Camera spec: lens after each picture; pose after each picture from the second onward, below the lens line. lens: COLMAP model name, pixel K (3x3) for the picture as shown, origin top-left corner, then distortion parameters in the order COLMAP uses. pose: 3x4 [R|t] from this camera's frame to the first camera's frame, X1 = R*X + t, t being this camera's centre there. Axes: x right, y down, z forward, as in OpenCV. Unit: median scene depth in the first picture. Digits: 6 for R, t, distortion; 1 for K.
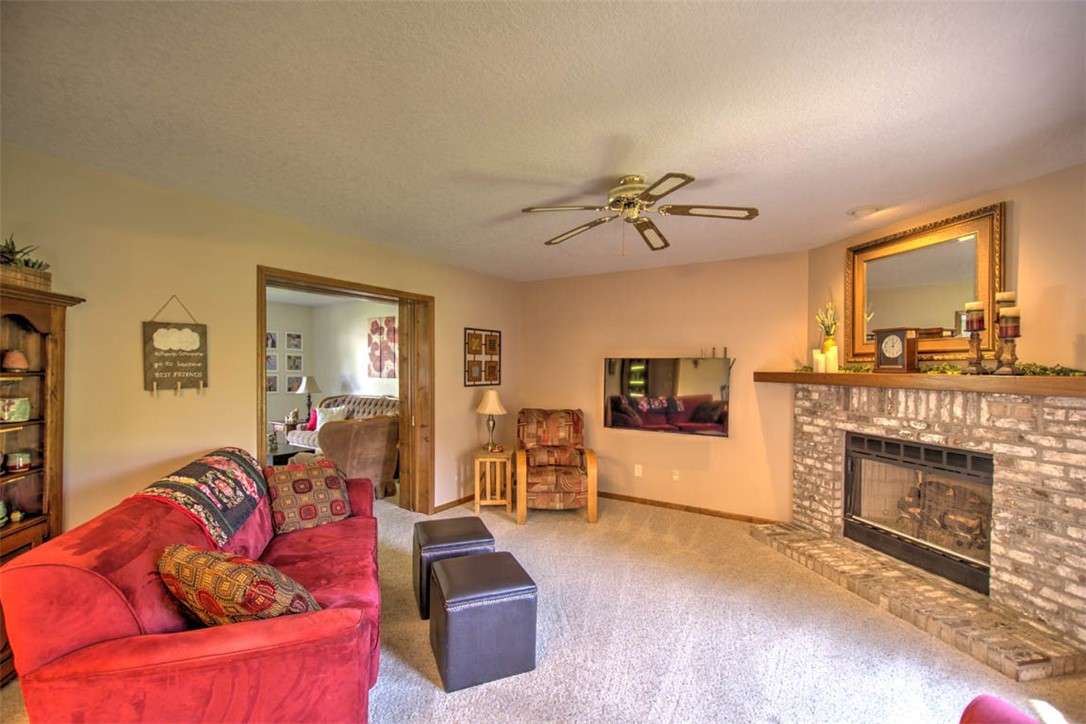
lens RADIAL K [[462.5, 0, 541.5], [0, 462.5, 376.3], [0, 0, 1]] dist [-0.001437, -0.000386]
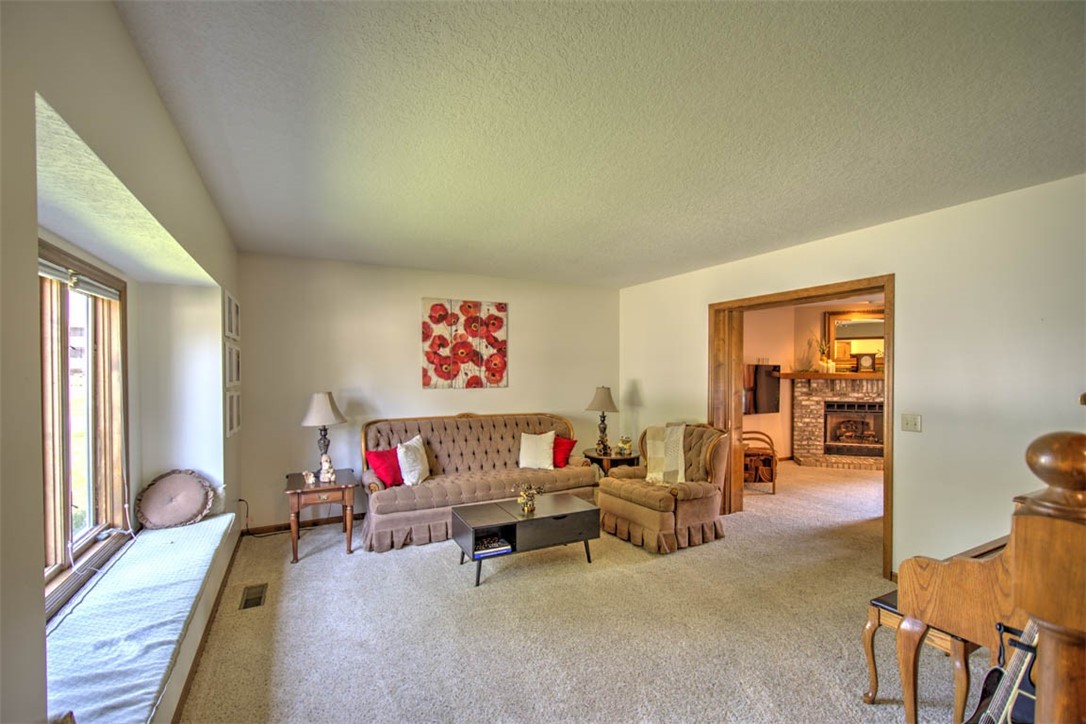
lens RADIAL K [[462.5, 0, 541.5], [0, 462.5, 376.3], [0, 0, 1]] dist [-0.001437, -0.000386]
pose [[0.495003, -0.018574, 0.868693, -1.706448], [0.018689, 0.999768, 0.010727, -0.037893], [-0.868690, 0.010925, 0.495235, 1.069968]]
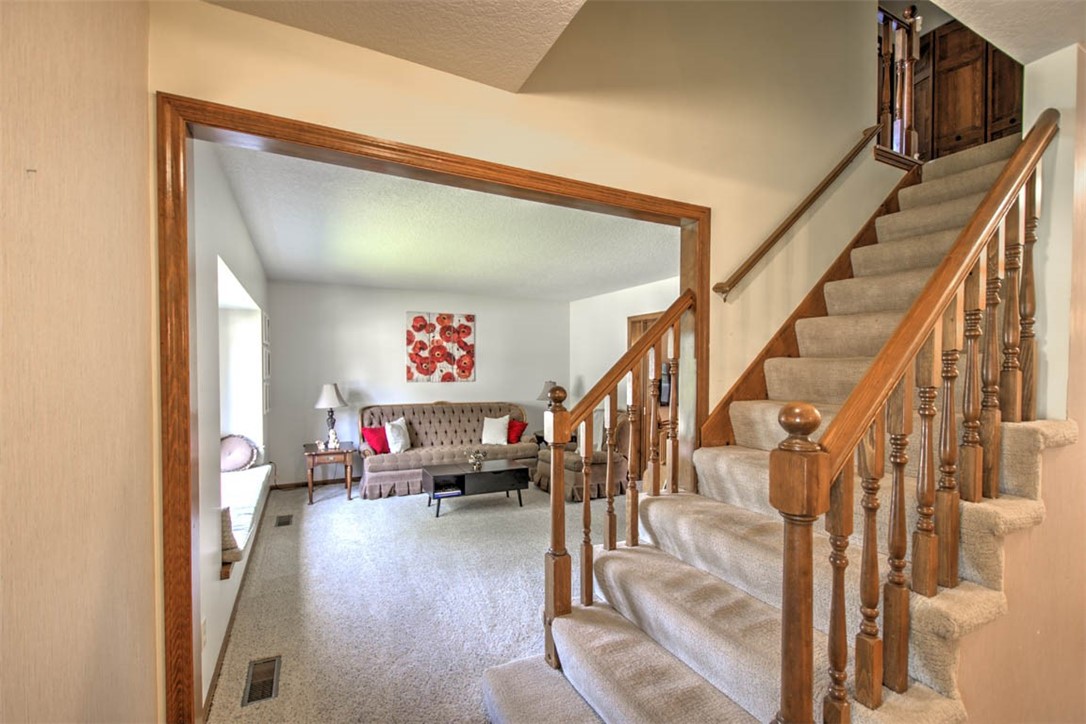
lens RADIAL K [[466.2, 0, 539.8], [0, 466.2, 376.3], [0, 0, 1]] dist [0.000450, 0.000048]
pose [[0.508747, -0.019882, 0.860687, -1.952916], [0.016630, 0.999774, 0.013265, -0.030914], [-0.860756, 0.007564, 0.508962, 0.728839]]
